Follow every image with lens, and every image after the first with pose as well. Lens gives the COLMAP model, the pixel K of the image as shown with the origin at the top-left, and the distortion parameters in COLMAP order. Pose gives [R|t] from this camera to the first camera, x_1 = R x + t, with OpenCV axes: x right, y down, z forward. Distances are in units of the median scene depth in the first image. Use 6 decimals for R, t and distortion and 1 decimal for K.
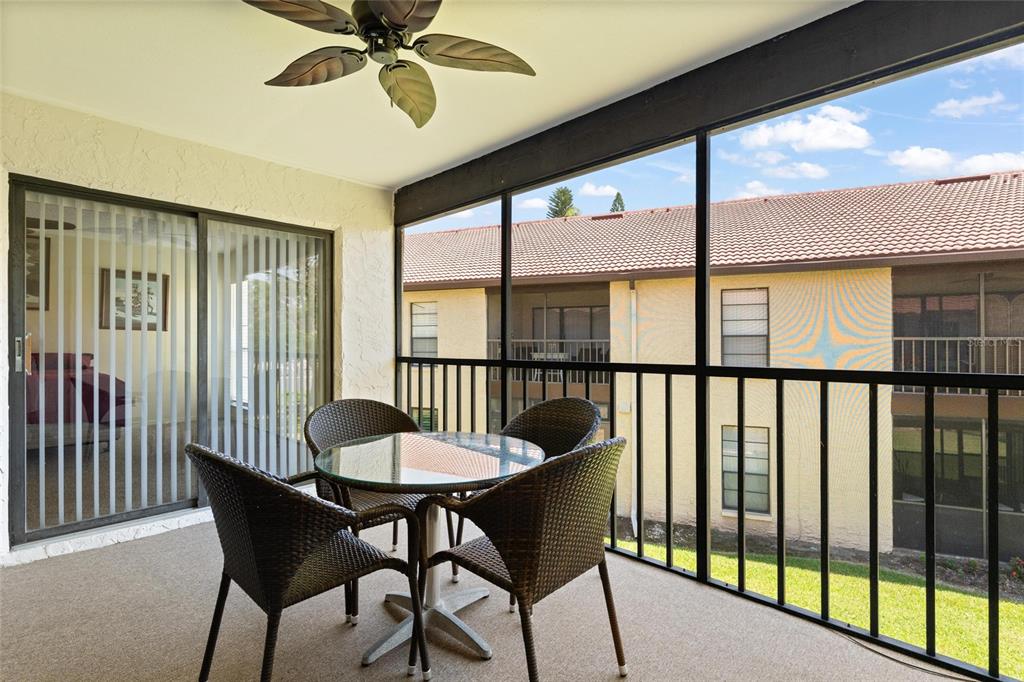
lens RADIAL K [[479.5, 0, 493.8], [0, 479.5, 354.8], [0, 0, 1]] dist [-0.004110, 0.000156]
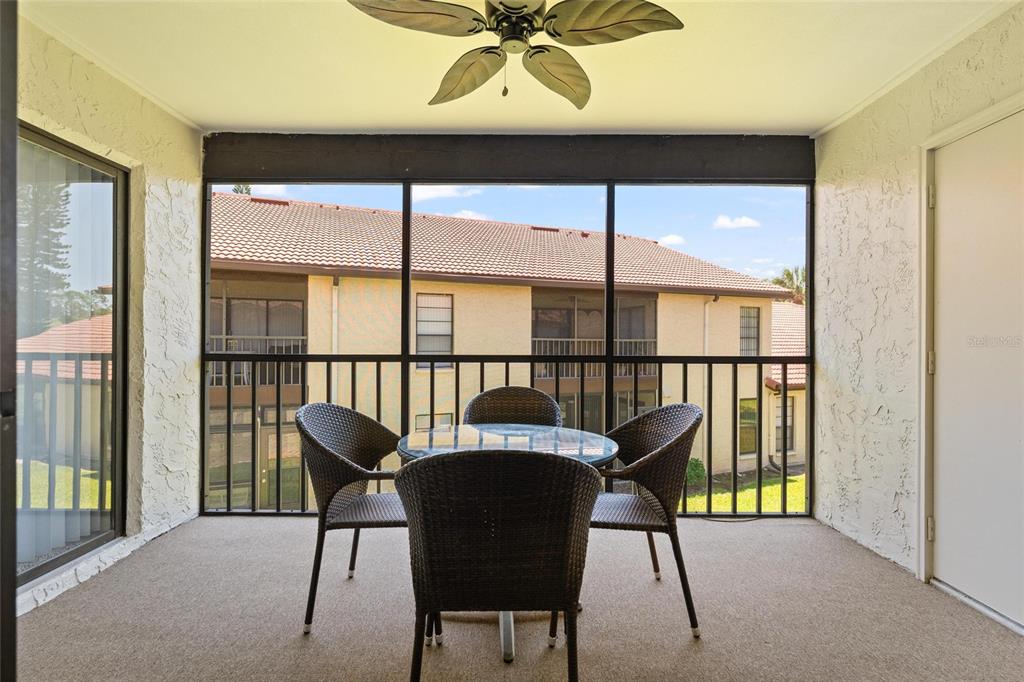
lens RADIAL K [[479.5, 0, 512.9], [0, 479.5, 335.5], [0, 0, 1]] dist [-0.004110, 0.000156]
pose [[0.740461, 0.021179, 0.671765, -0.286981], [0.002719, 0.999401, -0.034506, 0.001174], [-0.672094, 0.027377, 0.739960, 0.108188]]
